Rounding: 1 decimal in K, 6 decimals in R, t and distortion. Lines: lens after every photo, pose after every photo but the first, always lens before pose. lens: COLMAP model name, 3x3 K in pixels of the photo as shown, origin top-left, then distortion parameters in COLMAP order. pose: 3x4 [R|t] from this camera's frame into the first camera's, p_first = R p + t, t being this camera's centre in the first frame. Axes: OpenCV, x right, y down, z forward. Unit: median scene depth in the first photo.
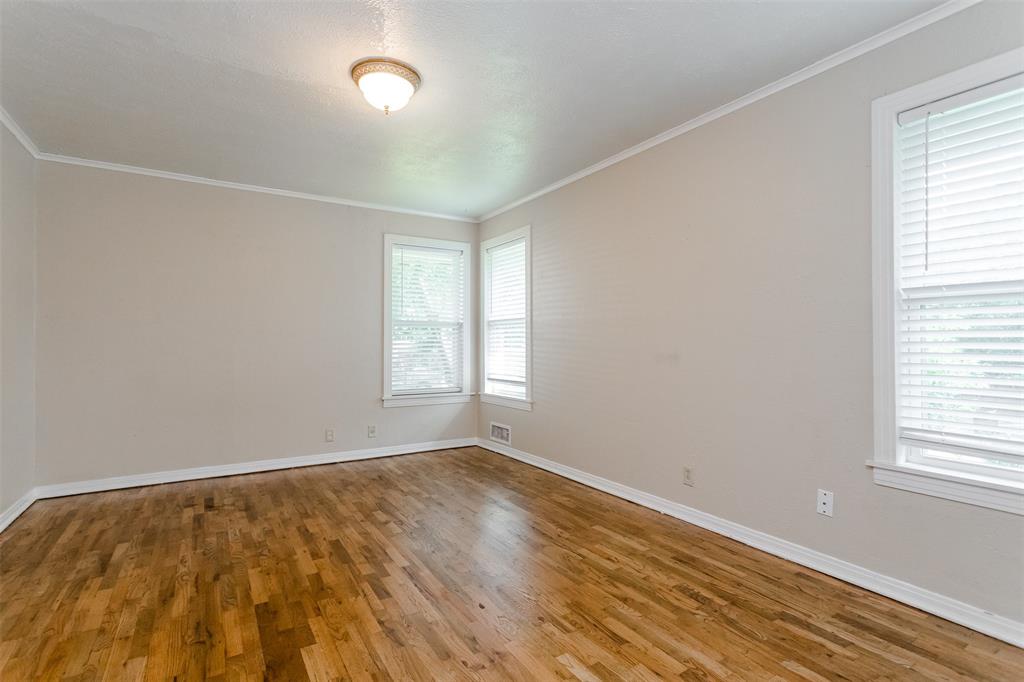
lens RADIAL K [[488.5, 0, 507.0], [0, 488.5, 343.1], [0, 0, 1]] dist [0.003366, 0.002237]
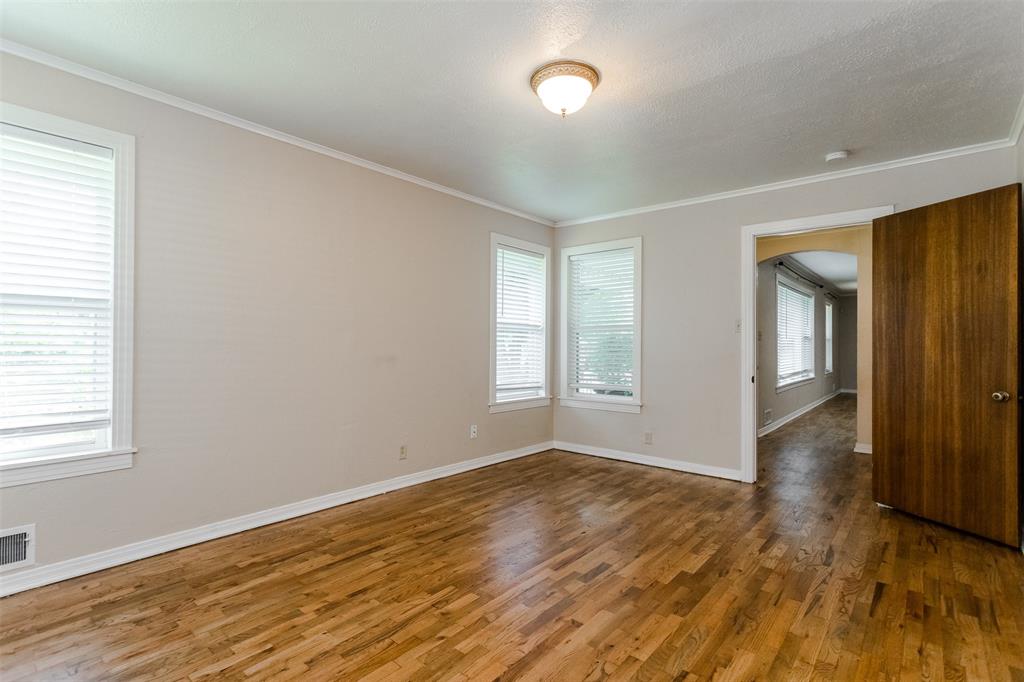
lens RADIAL K [[488.5, 0, 511.2], [0, 488.5, 347.0], [0, 0, 1]] dist [0.003366, 0.002237]
pose [[-0.300281, -0.006428, 0.953829, -1.068973], [-0.005108, 0.999974, 0.005130, -0.008938], [-0.953837, -0.003332, -0.300306, 1.294444]]
